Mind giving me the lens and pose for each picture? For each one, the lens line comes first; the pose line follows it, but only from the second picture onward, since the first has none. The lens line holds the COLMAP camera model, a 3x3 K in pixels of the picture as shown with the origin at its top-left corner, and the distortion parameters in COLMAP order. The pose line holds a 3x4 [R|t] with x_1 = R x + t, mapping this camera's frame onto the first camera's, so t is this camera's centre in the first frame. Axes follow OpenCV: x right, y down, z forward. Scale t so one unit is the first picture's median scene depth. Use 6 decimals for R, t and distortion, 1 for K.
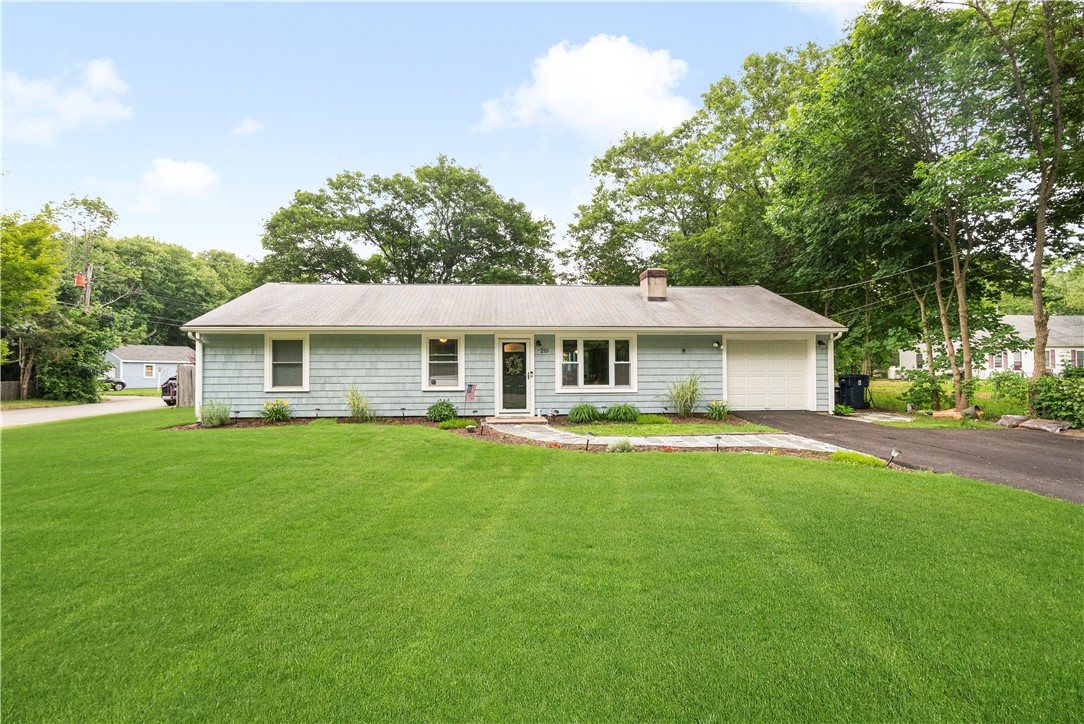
lens RADIAL K [[508.2, 0, 542.0], [0, 508.2, 362.0], [0, 0, 1]] dist [-0.001777, 0.000107]
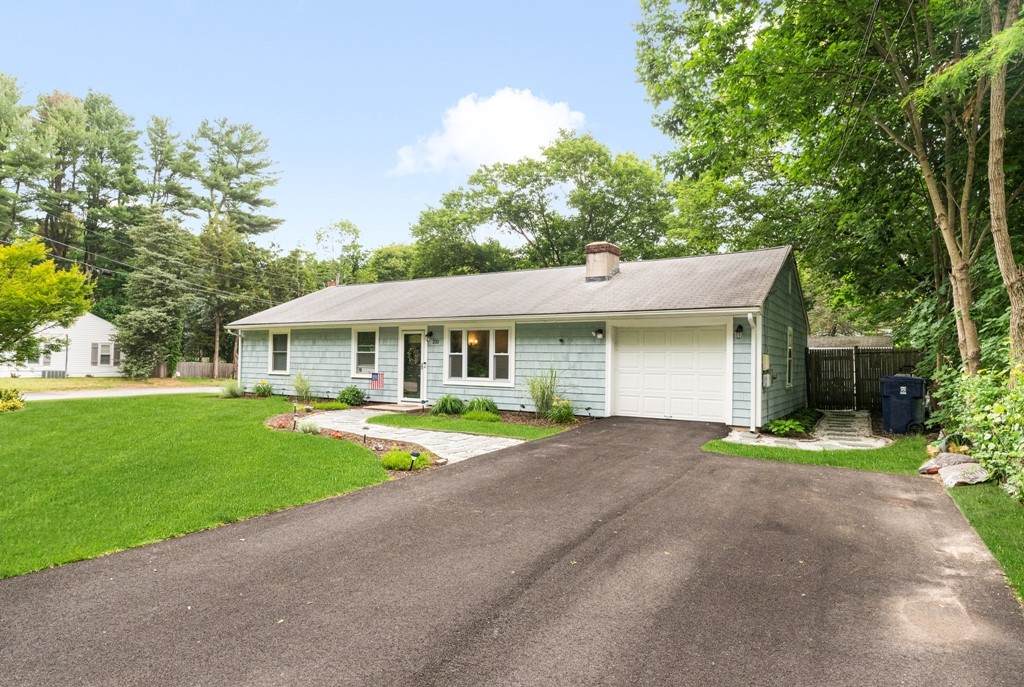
lens RADIAL K [[622.2, 0, 512.0], [0, 622.2, 343.5], [0, 0, 1]] dist [-0.002409, -0.000192]
pose [[0.782622, -0.001849, -0.622494, 0.887142], [-0.008574, 0.999869, -0.013749, -0.003006], [0.622438, 0.016098, 0.782504, 0.133574]]
